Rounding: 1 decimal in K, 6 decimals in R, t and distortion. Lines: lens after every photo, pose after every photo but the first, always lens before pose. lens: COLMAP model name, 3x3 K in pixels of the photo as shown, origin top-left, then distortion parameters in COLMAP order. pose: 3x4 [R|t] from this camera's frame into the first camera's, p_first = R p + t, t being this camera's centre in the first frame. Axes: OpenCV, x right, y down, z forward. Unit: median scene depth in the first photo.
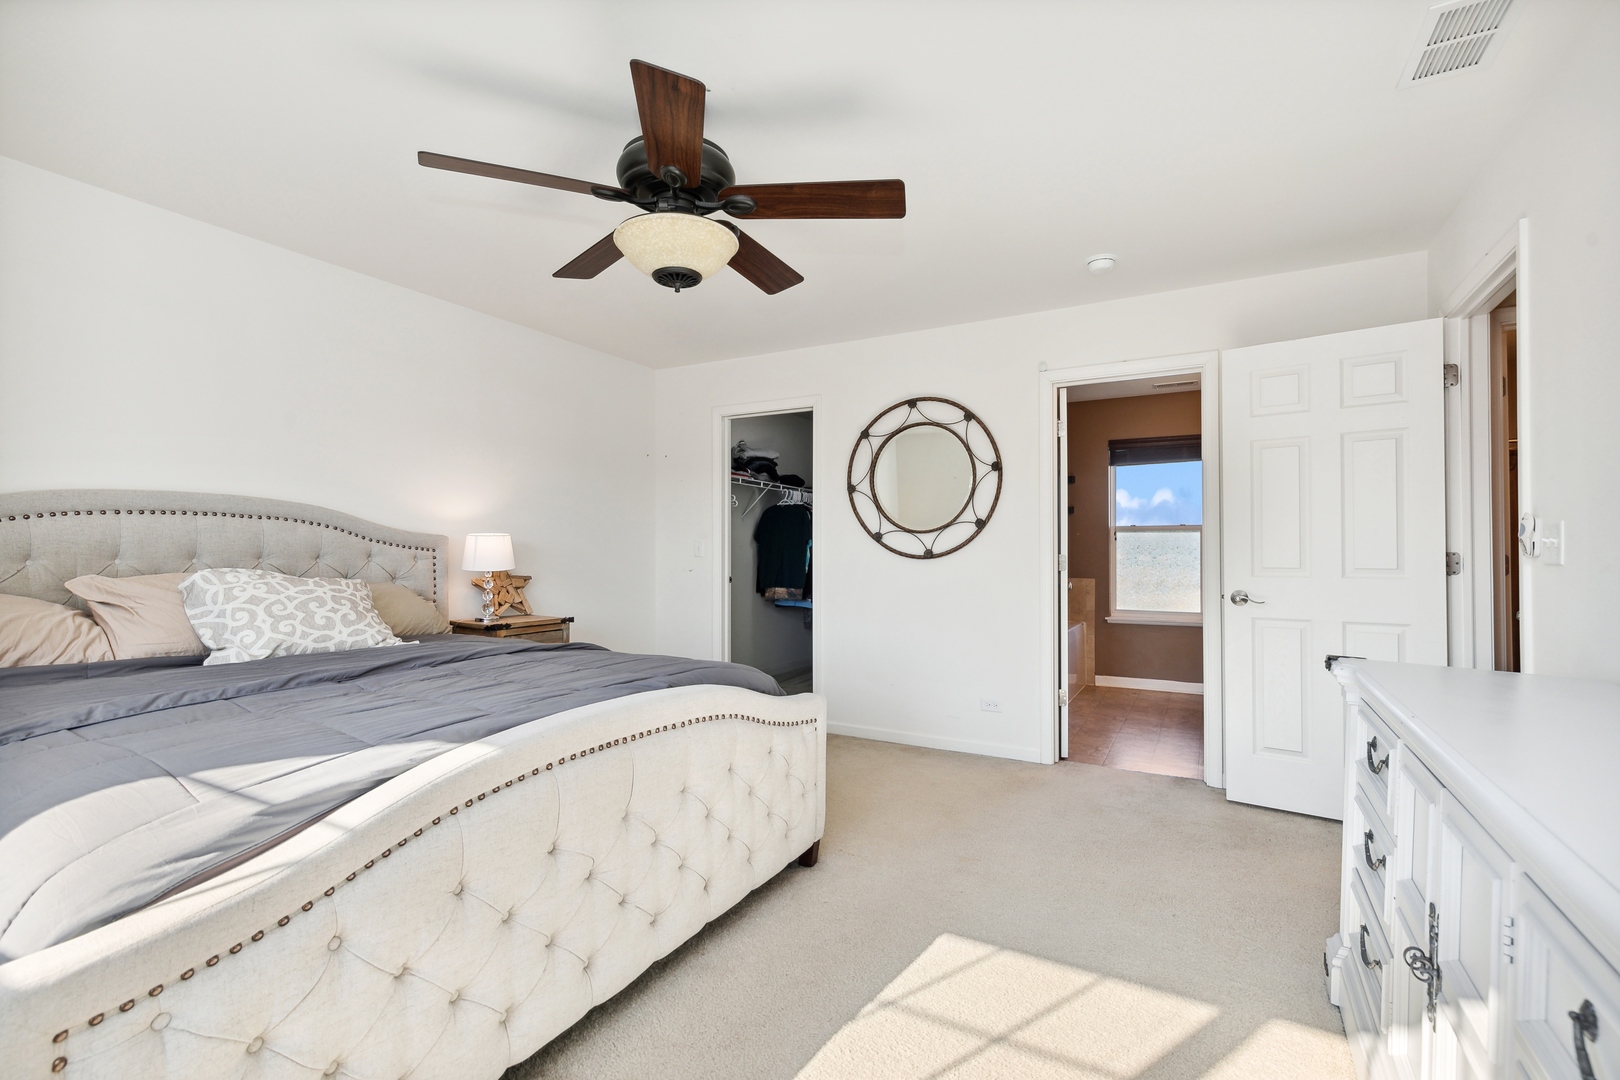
lens RADIAL K [[737.2, 0, 807.7], [0, 737.2, 544.7], [0, 0, 1]] dist [-0.001448, -0.000188]
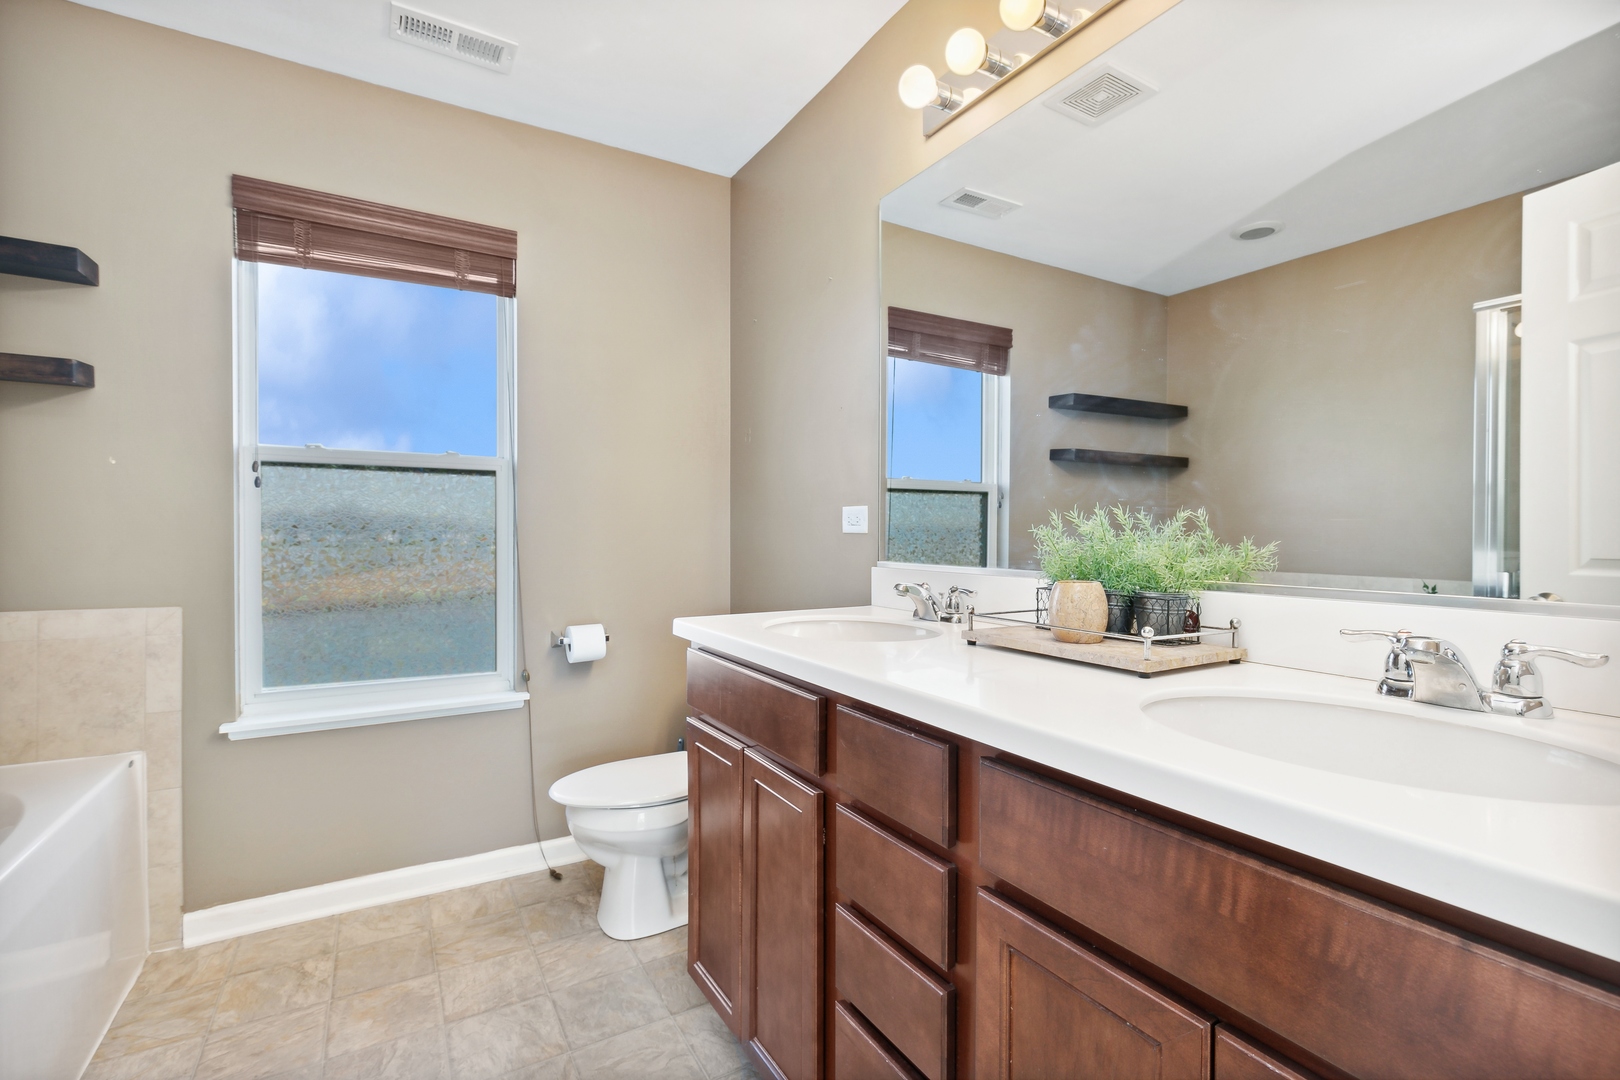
lens RADIAL K [[737.2, 0, 807.2], [0, 737.2, 539.6], [0, 0, 1]] dist [-0.001448, -0.000188]
pose [[0.505309, -0.009619, 0.862885, 0.256473], [-0.005724, 0.999879, 0.014499, 0.011800], [-0.862919, -0.012266, 0.505193, 0.617619]]
